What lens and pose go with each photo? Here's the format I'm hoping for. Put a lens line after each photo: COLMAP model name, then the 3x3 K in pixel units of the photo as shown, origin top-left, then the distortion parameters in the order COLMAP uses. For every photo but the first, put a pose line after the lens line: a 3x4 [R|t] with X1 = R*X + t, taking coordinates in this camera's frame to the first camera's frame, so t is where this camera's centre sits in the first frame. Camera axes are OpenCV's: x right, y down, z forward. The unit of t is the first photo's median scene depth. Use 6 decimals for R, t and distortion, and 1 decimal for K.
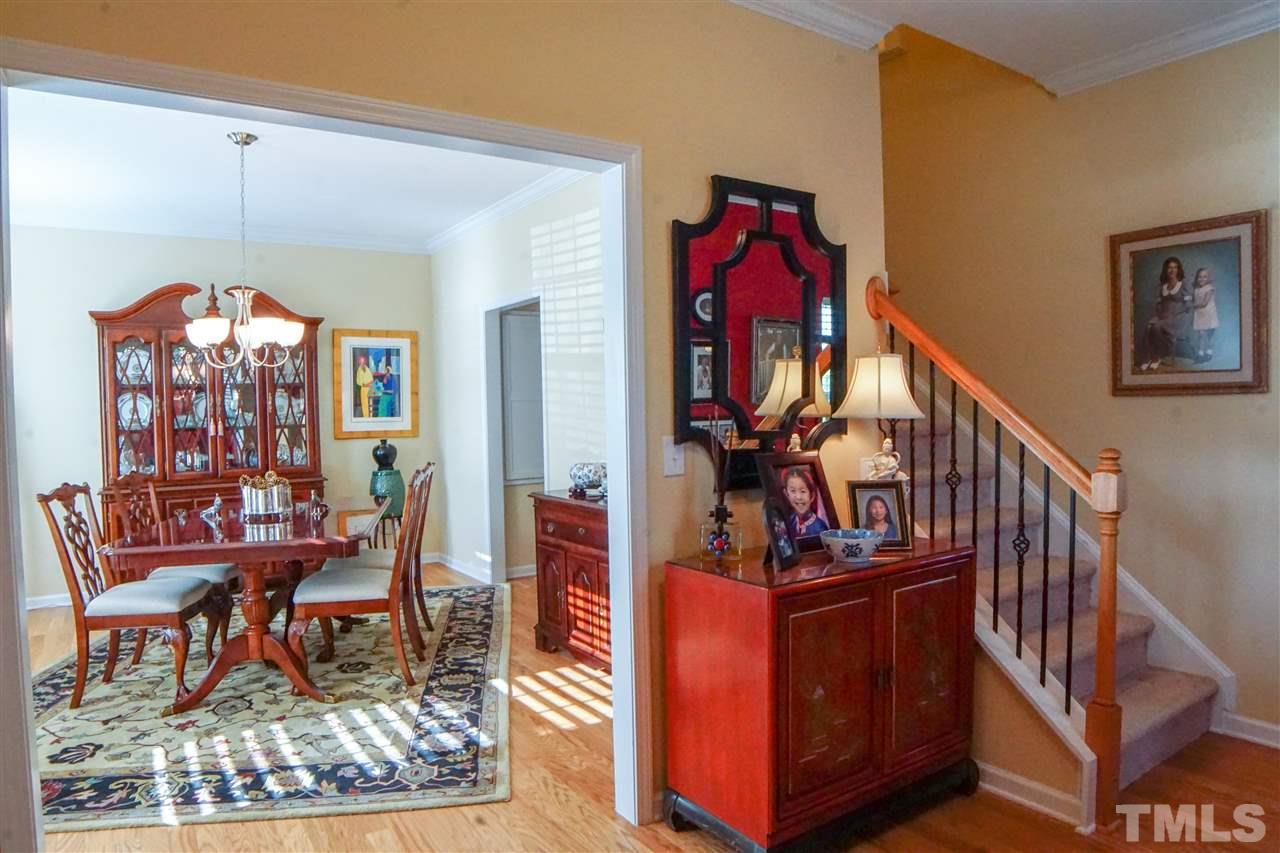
lens RADIAL K [[802.9, 0, 637.8], [0, 802.9, 432.3], [0, 0, 1]] dist [-0.115286, 0.048138]
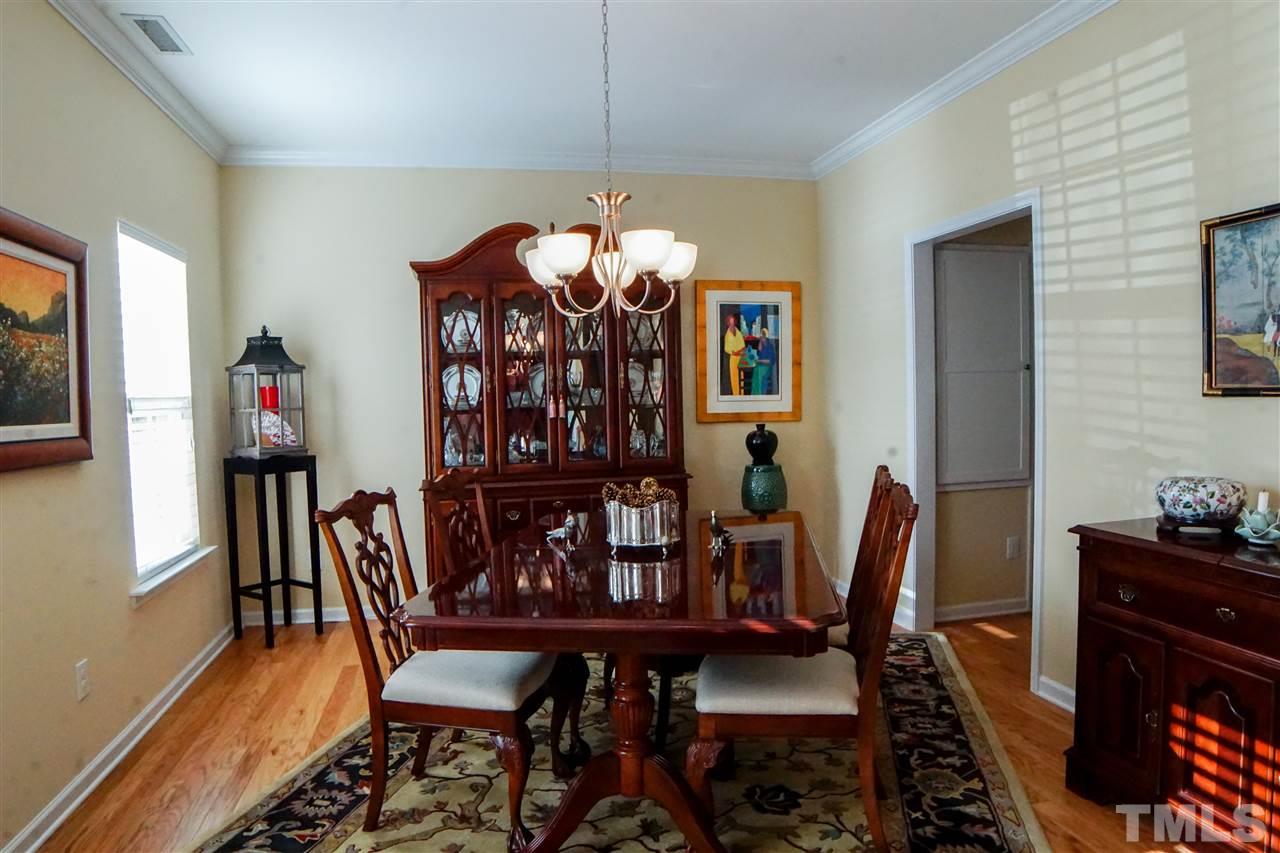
lens RADIAL K [[802.9, 0, 637.8], [0, 802.9, 432.3], [0, 0, 1]] dist [-0.115286, 0.048138]
pose [[0.931045, 0.016469, -0.364533, -0.245704], [-0.007276, 0.999620, 0.026576, -0.004595], [0.364832, -0.022091, 0.930811, 0.401900]]
